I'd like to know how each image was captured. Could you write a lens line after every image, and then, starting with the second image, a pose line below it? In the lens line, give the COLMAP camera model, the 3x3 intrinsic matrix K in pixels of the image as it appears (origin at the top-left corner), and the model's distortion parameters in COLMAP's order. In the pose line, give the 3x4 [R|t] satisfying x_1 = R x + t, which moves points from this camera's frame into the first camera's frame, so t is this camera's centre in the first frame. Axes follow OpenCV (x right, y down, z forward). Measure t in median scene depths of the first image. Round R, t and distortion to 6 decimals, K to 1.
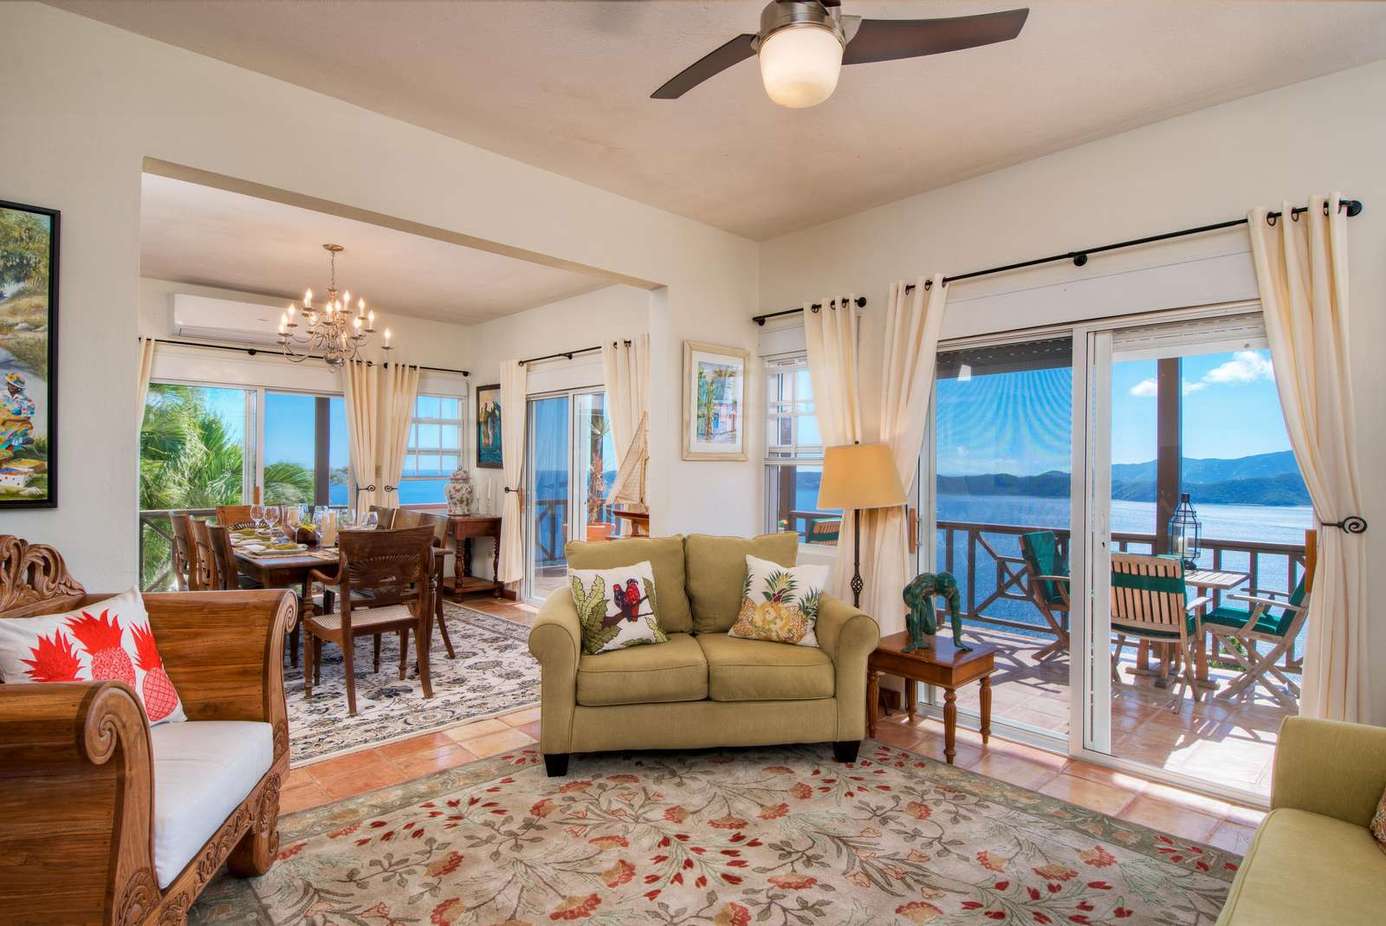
lens RADIAL K [[712.4, 0, 722.7], [0, 712.4, 466.1], [0, 0, 1]] dist [0.004833, -0.020796]
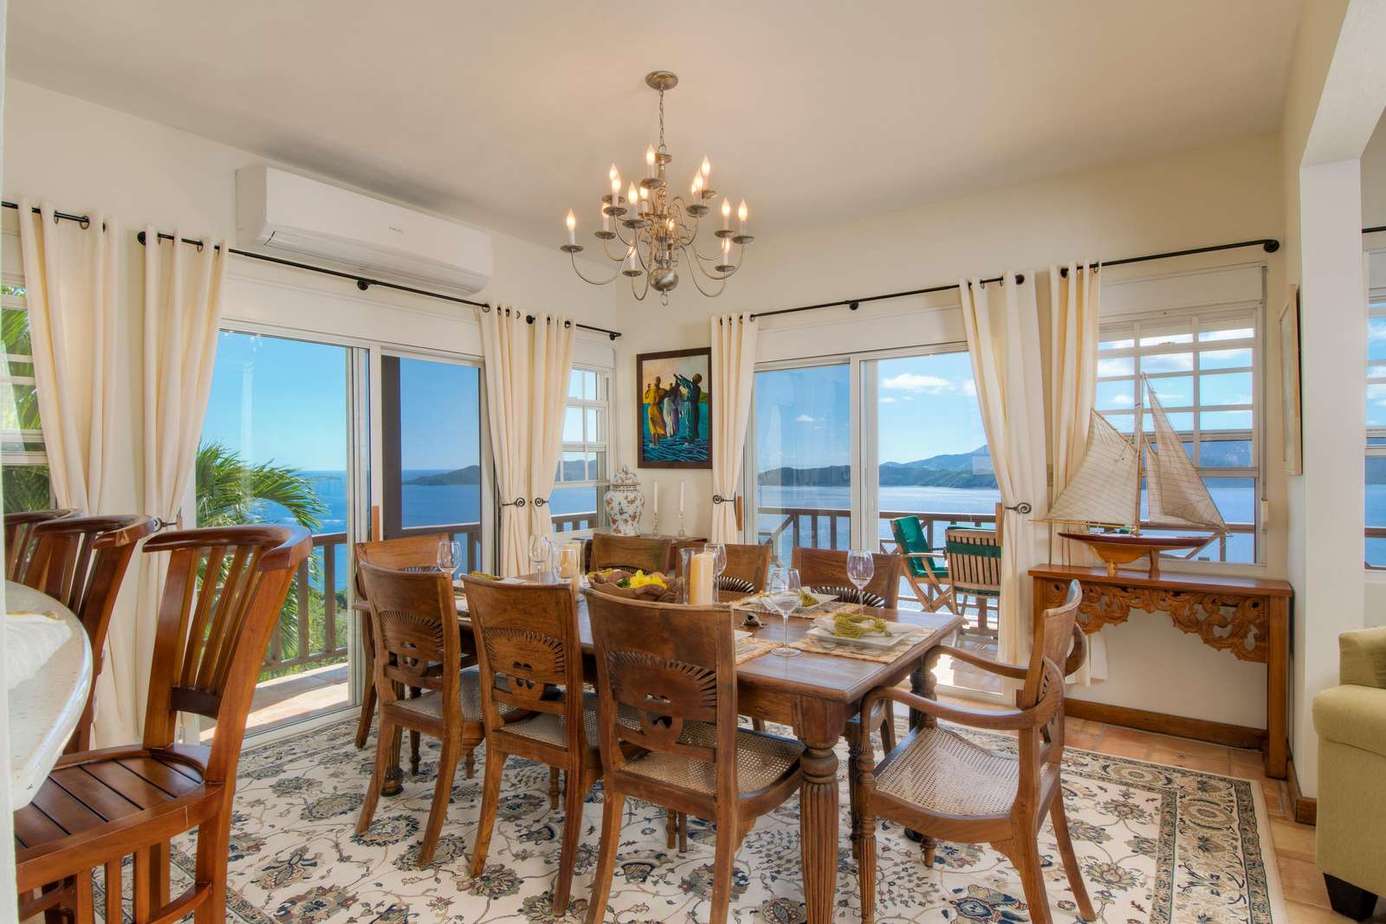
lens RADIAL K [[712.4, 0, 714.6], [0, 712.4, 465.0], [0, 0, 1]] dist [0.004833, -0.020796]
pose [[0.982916, -0.016709, 0.183292, -0.433711], [0.015840, 0.999855, 0.006200, -0.004789], [-0.183369, -0.003191, 0.983039, 0.312179]]
